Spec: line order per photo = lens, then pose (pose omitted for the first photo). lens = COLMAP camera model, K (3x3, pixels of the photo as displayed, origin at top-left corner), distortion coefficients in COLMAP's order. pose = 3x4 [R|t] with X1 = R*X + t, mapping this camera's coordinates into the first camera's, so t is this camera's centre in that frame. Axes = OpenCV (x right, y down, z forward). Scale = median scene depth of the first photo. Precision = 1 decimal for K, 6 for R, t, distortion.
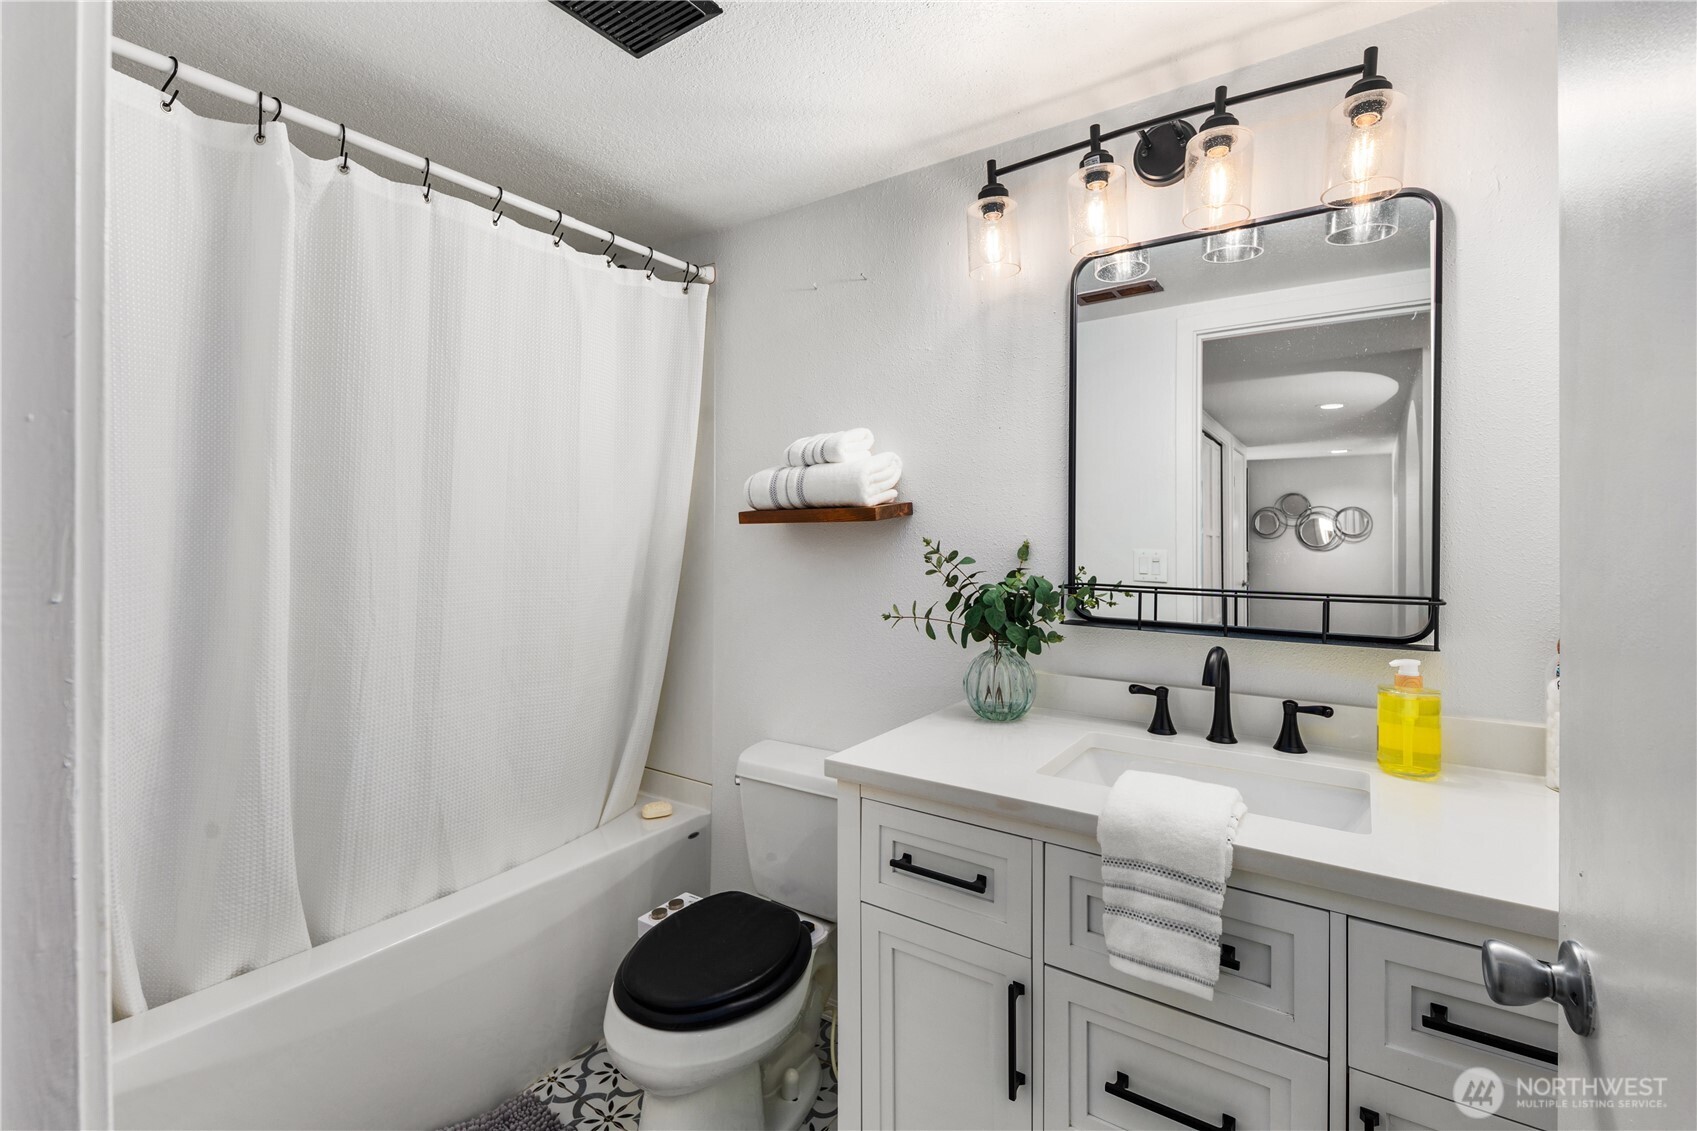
lens RADIAL K [[748.3, 0, 851.0], [0, 748.3, 542.7], [0, 0, 1]] dist [0.002428, -0.002097]
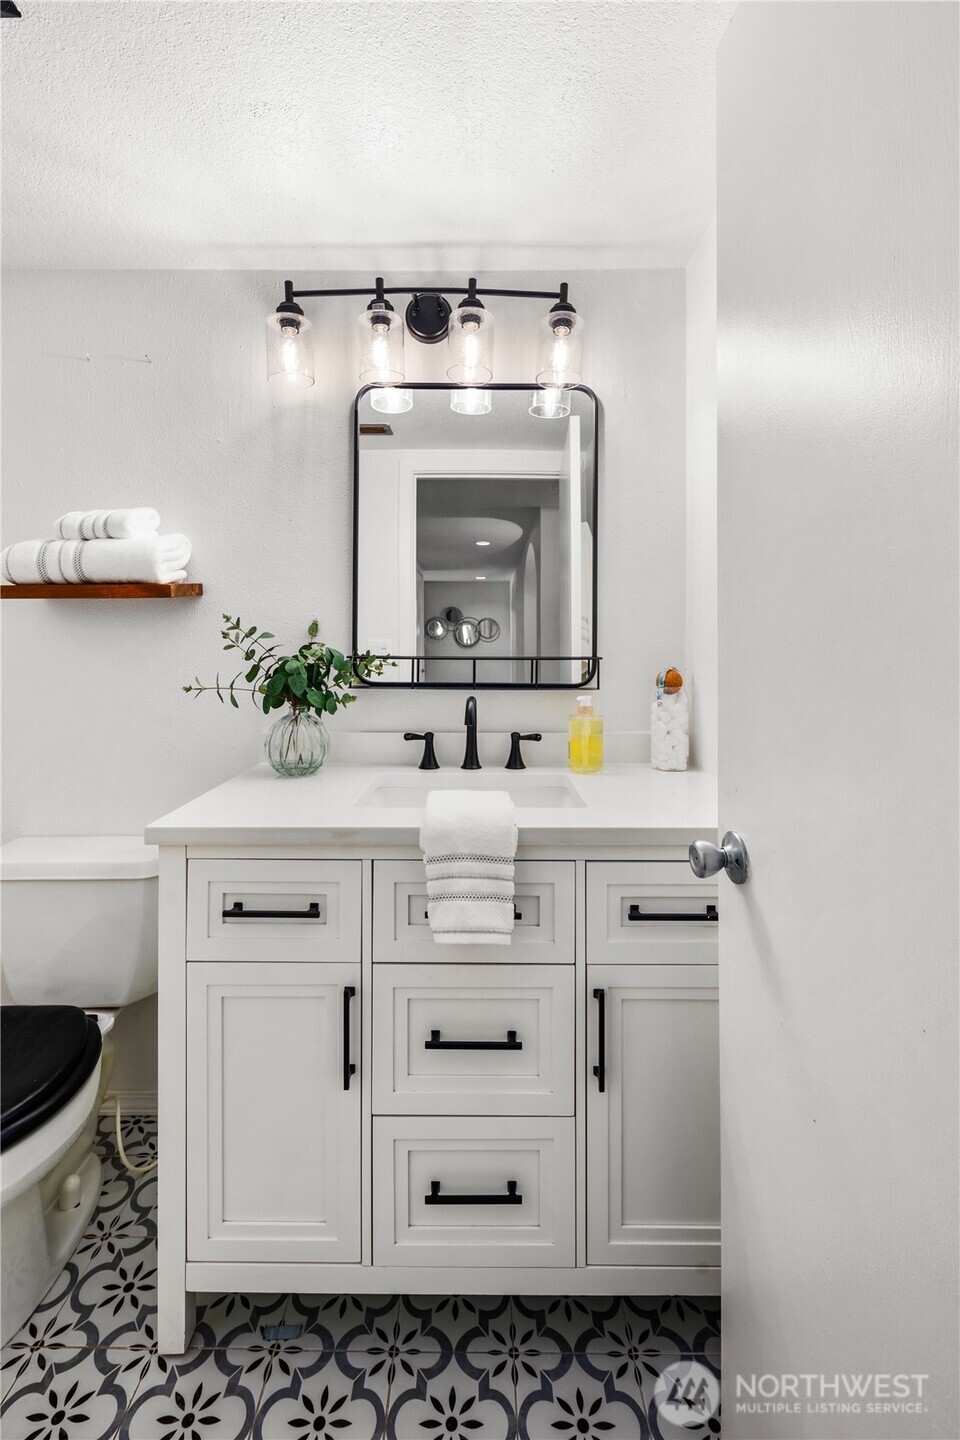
lens RADIAL K [[634.9, 0, 476.4], [0, 634.9, 645.4], [0, 0, 1]] dist [0.002428, -0.002097]
pose [[0.826661, -0.001290, 0.562699, -0.125088], [0.005289, 0.999971, -0.005477, 0.048652], [-0.562676, 0.007504, 0.826644, 0.053060]]
